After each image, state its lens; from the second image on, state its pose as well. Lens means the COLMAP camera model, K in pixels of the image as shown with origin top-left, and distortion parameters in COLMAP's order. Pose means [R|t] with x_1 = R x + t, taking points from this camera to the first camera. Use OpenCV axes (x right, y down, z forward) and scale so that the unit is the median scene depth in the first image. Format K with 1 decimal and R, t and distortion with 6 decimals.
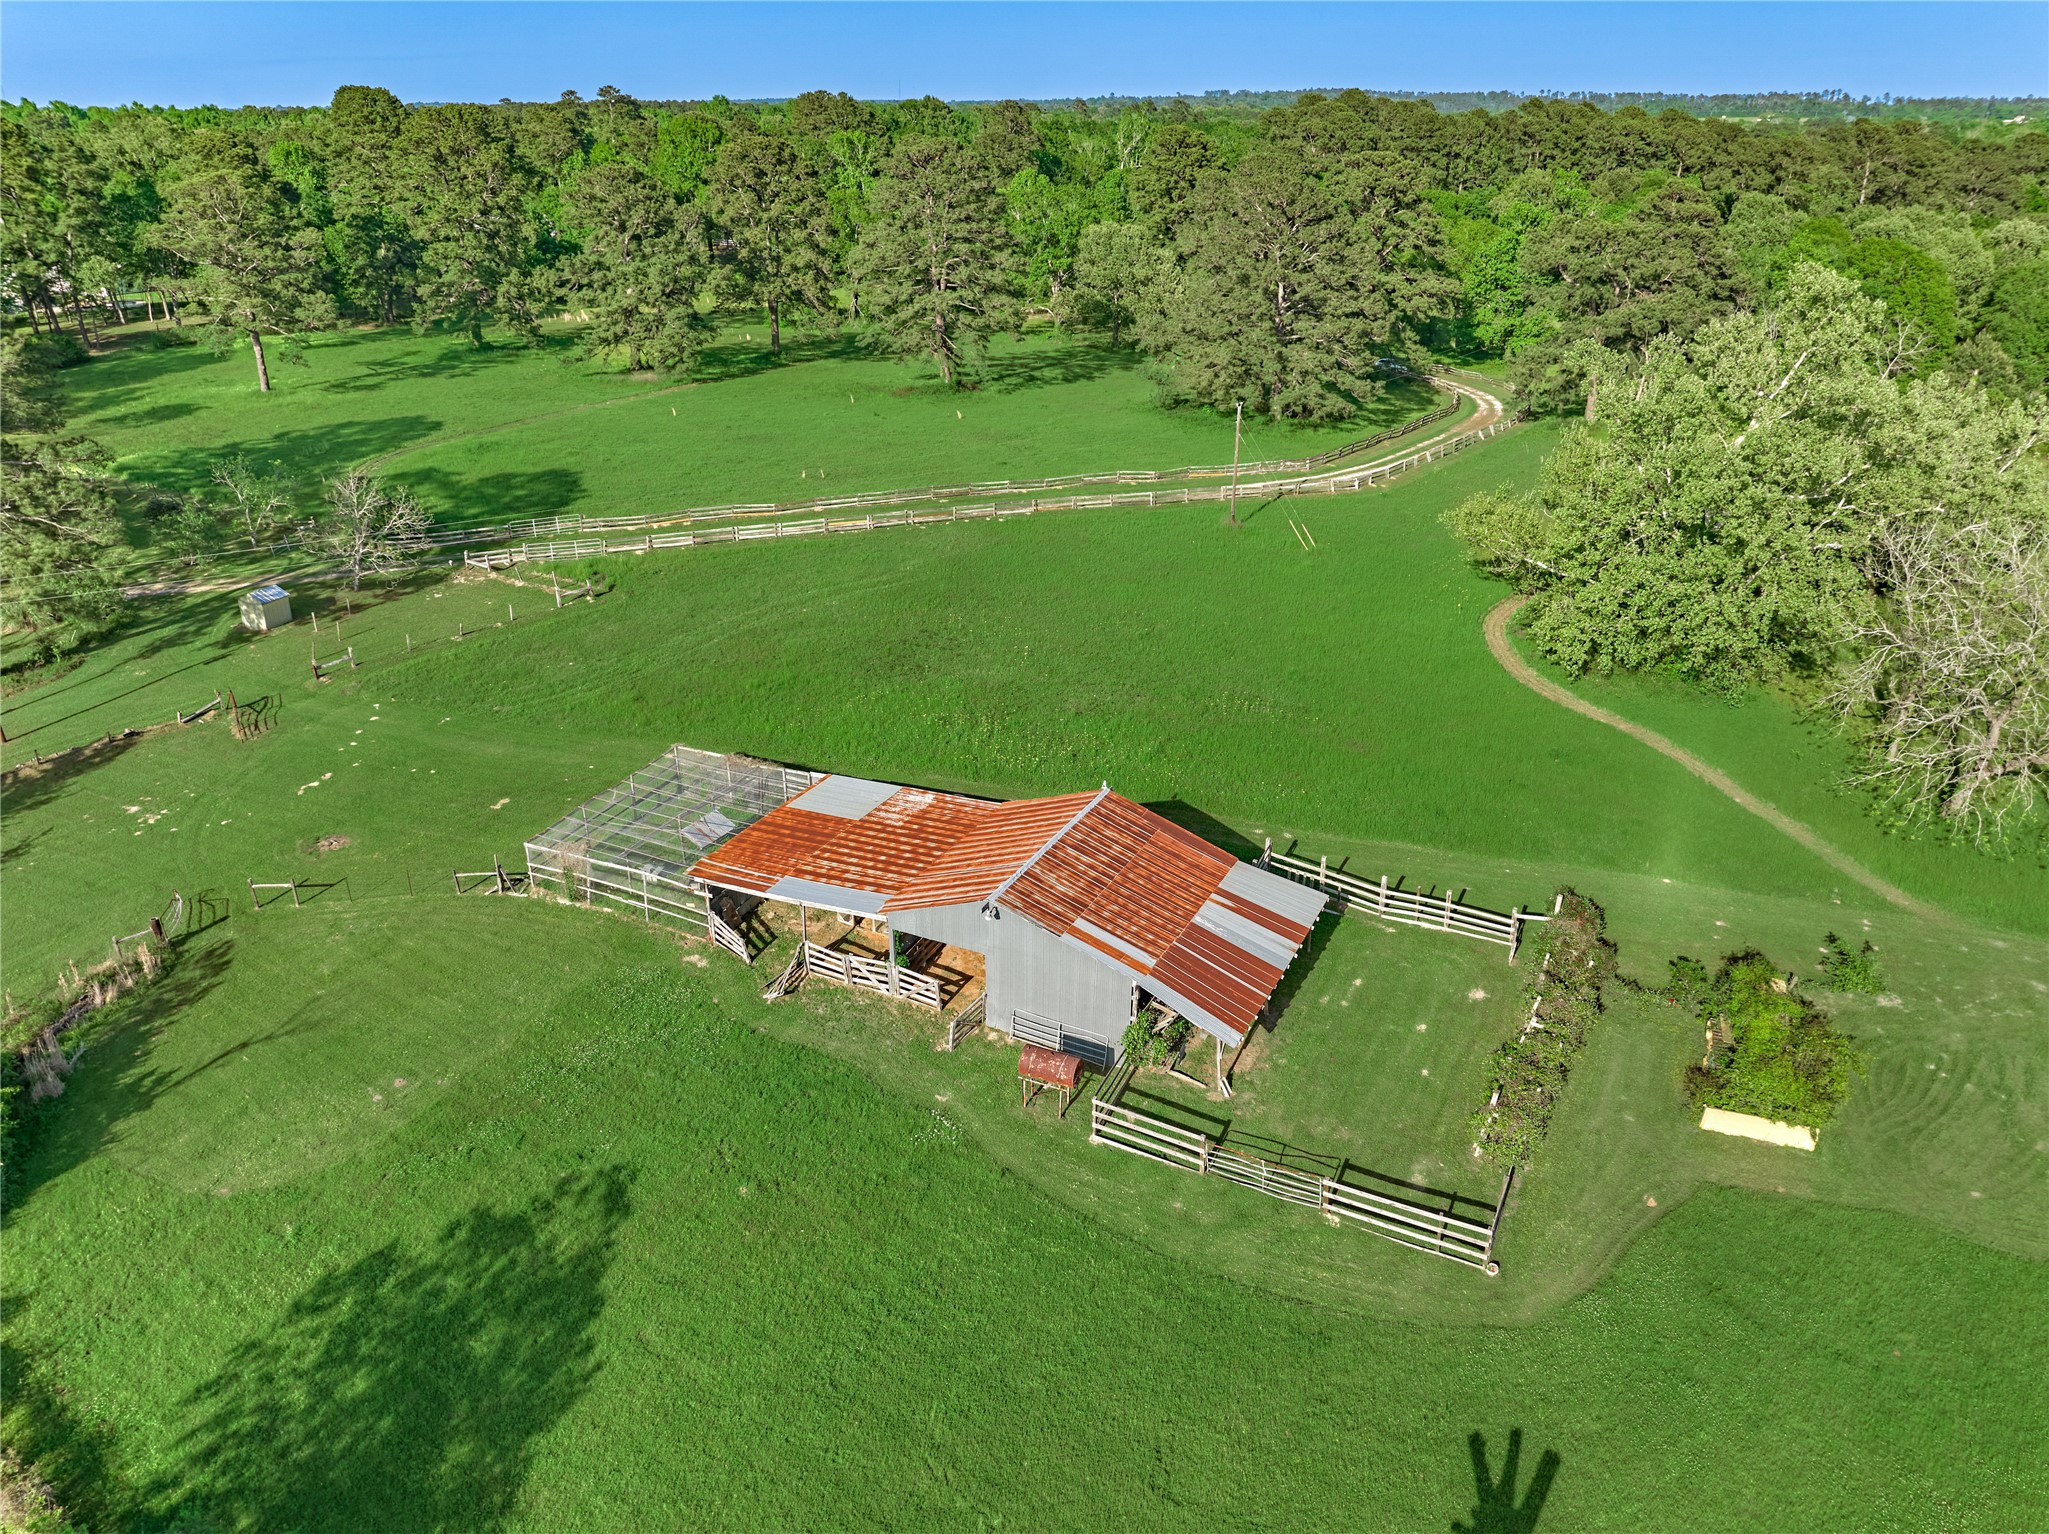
lens RADIAL K [[1489.9, 0, 1024.5], [0, 1489.9, 767.0], [0, 0, 1]] dist [-0.060808, 0.031129]
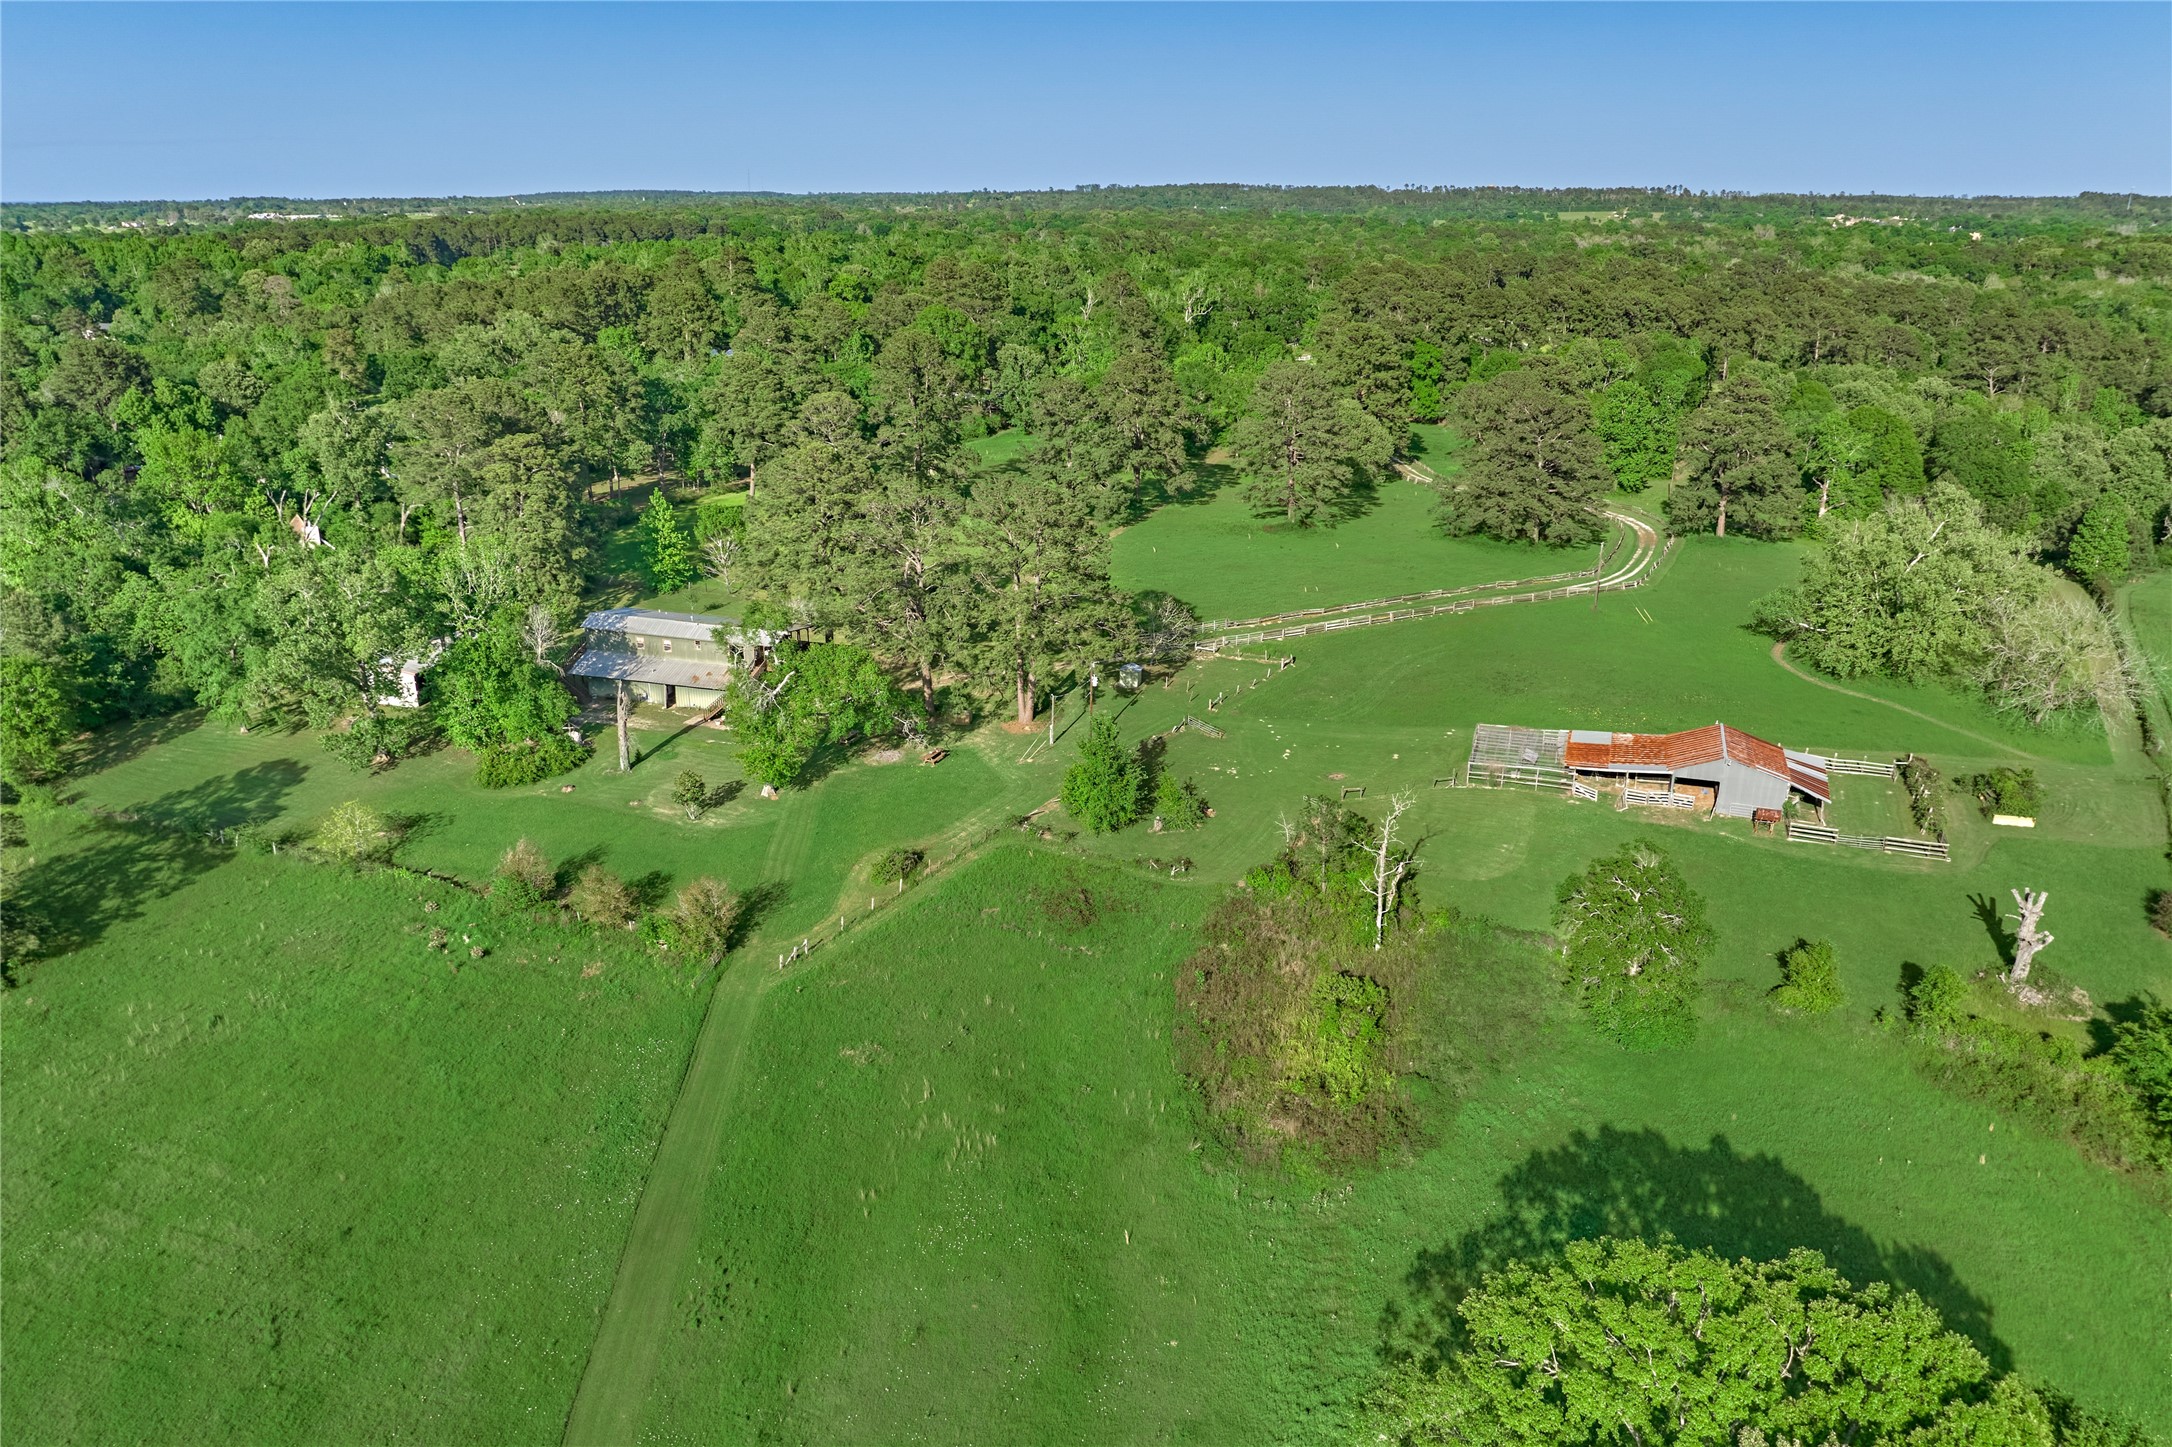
lens RADIAL K [[1510.4, 0, 1086.0], [0, 1510.4, 723.5], [0, 0, 1]] dist [0.000266, -0.113556]
pose [[0.993266, -0.043276, 0.107475, -0.377907], [0.052640, 0.994914, -0.085877, 0.051772], [-0.103212, 0.090956, 0.990492, -0.398013]]
